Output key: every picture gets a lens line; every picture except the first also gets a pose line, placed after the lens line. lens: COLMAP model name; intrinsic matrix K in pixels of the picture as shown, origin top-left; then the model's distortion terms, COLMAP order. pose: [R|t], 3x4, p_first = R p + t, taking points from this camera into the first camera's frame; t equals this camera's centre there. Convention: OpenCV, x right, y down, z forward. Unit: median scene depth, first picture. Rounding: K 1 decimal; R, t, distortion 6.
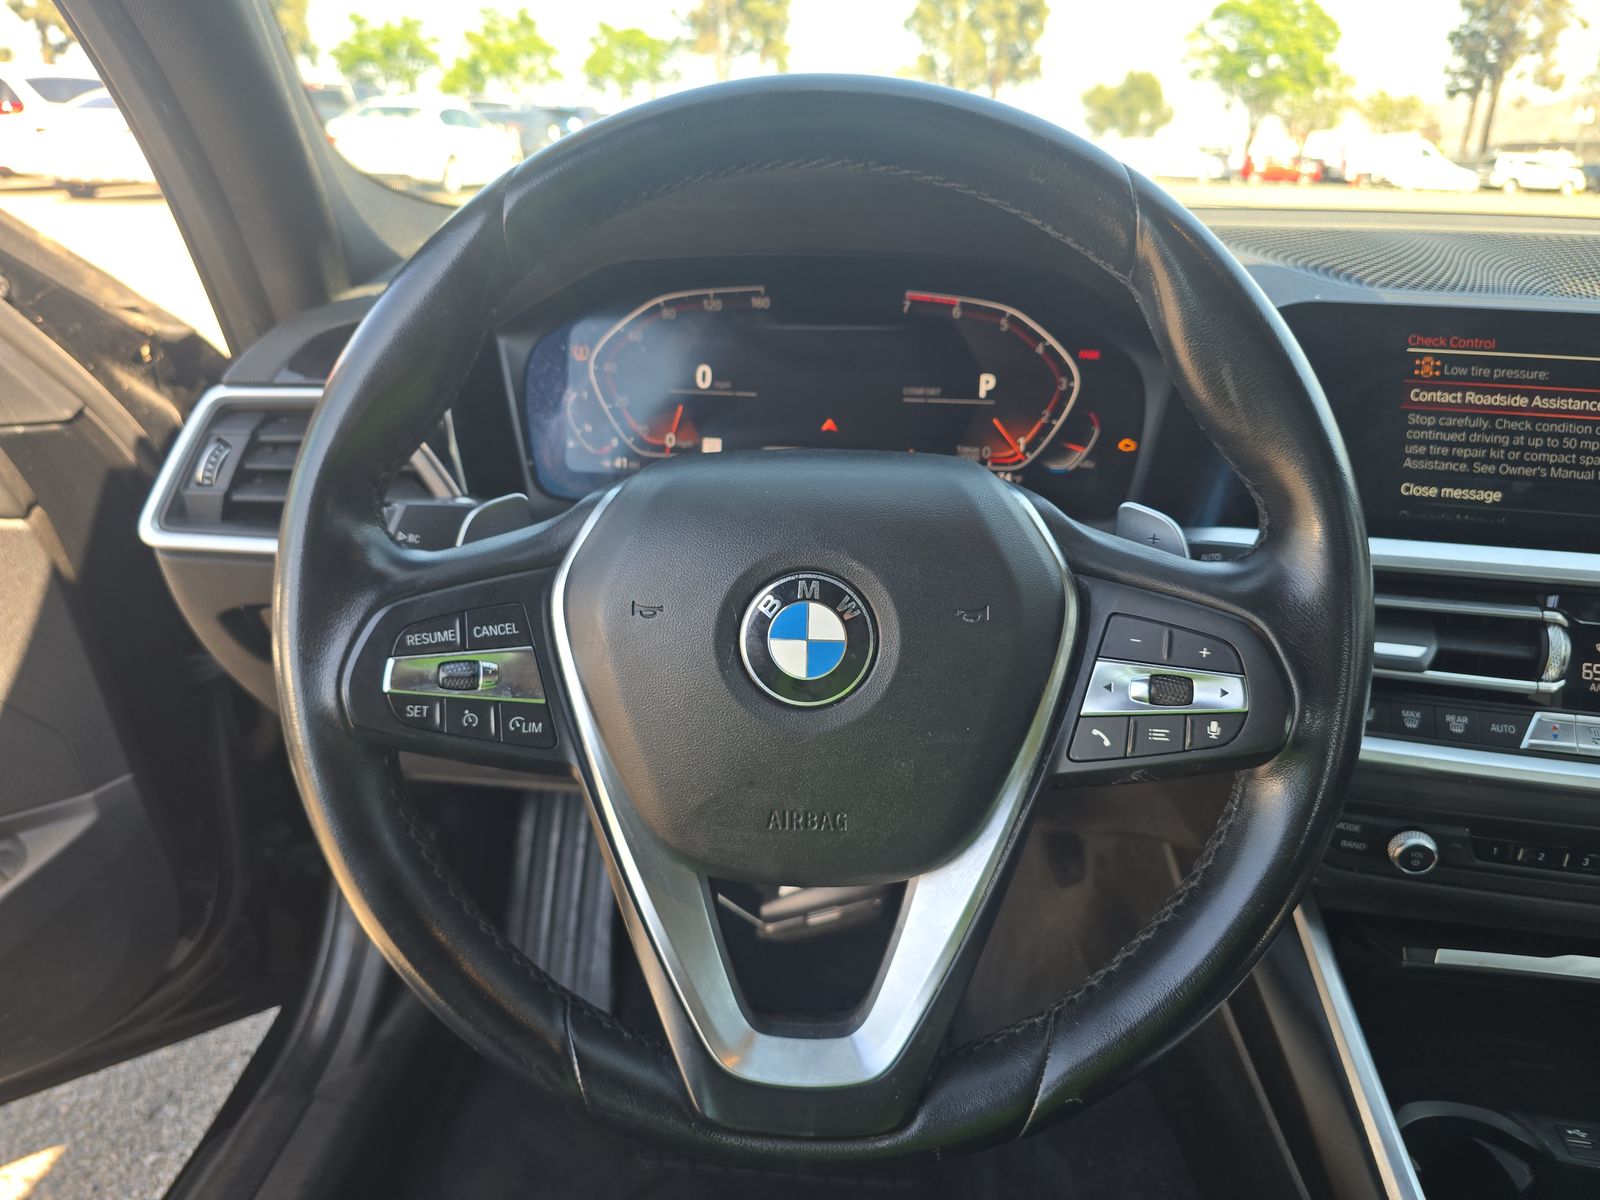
lens RADIAL K [[1085.4, 0, 800.3], [0, 1085.4, 580.5], [0, 0, 1]] dist [0.039131, -0.041720]
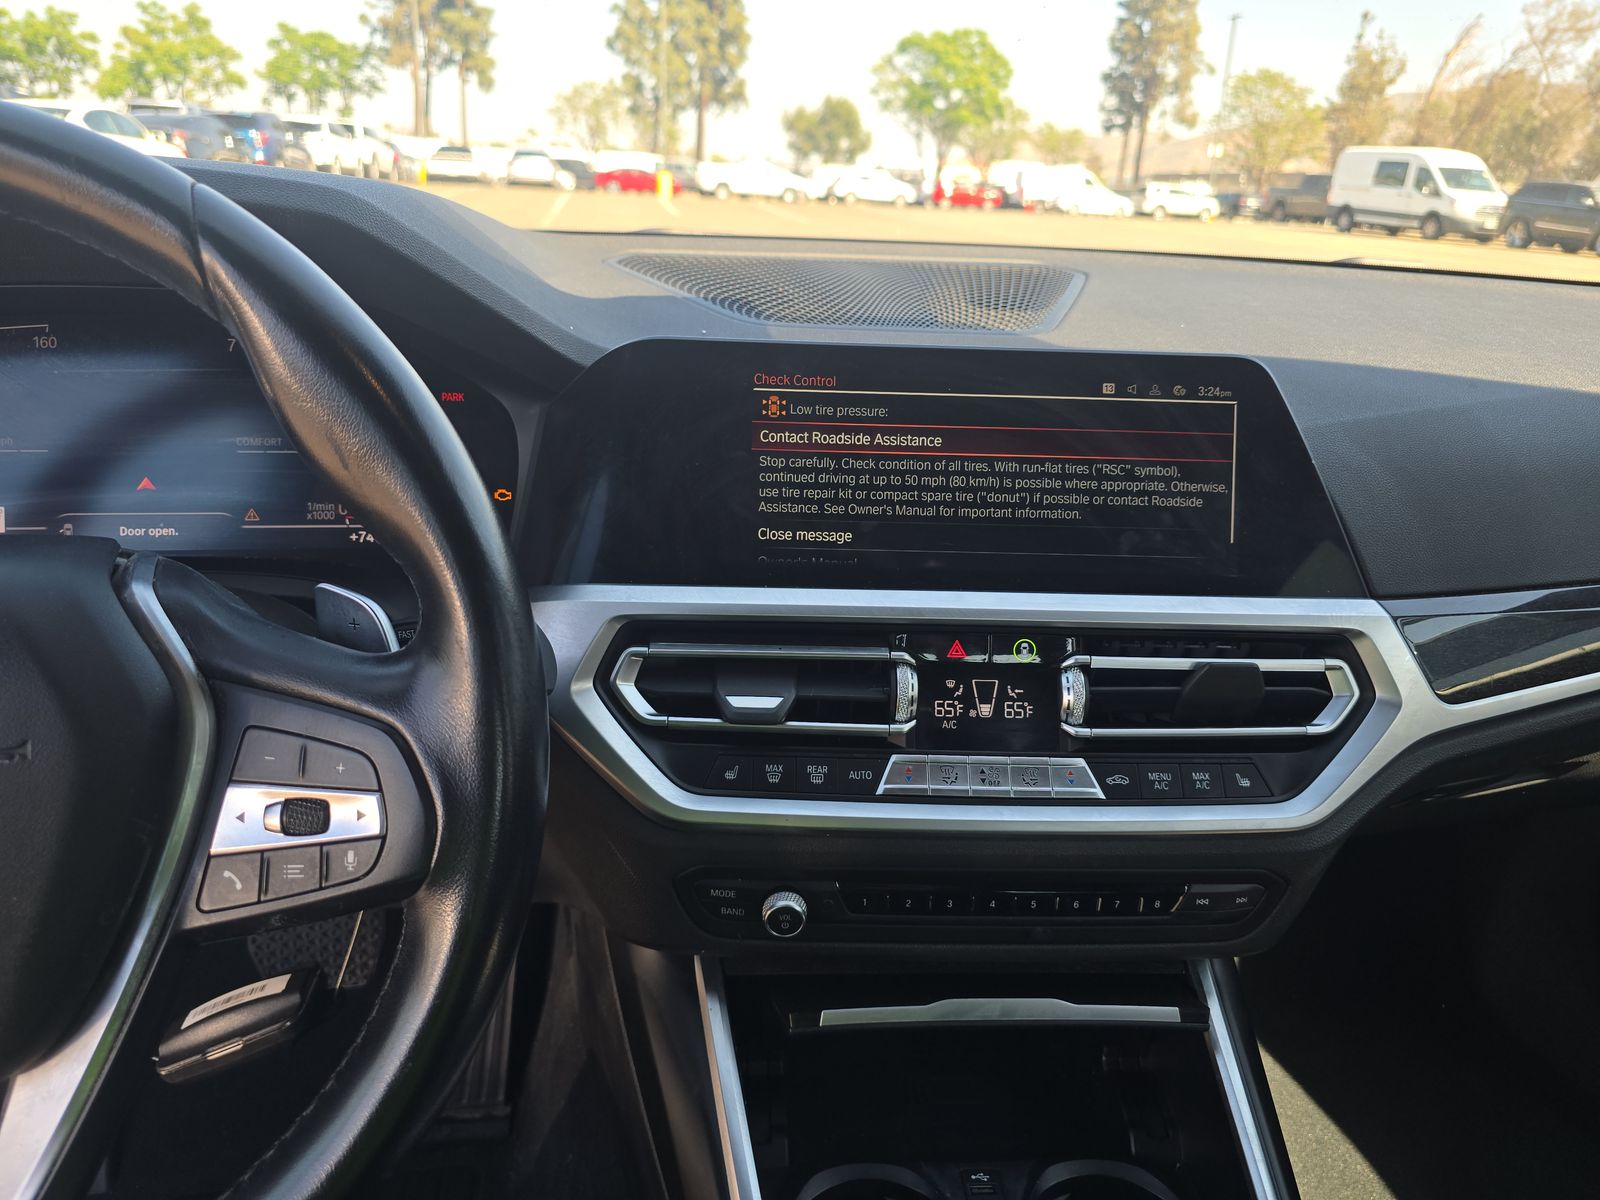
lens RADIAL K [[1076.9, 0, 787.4], [0, 1076.9, 580.8], [0, 0, 1]] dist [0.054160, -0.061573]
pose [[0.973464, -0.061964, 0.220289, 0.324024], [0.064813, 0.997881, -0.005721, -0.031324], [-0.219468, 0.019846, 0.975418, 0.062998]]
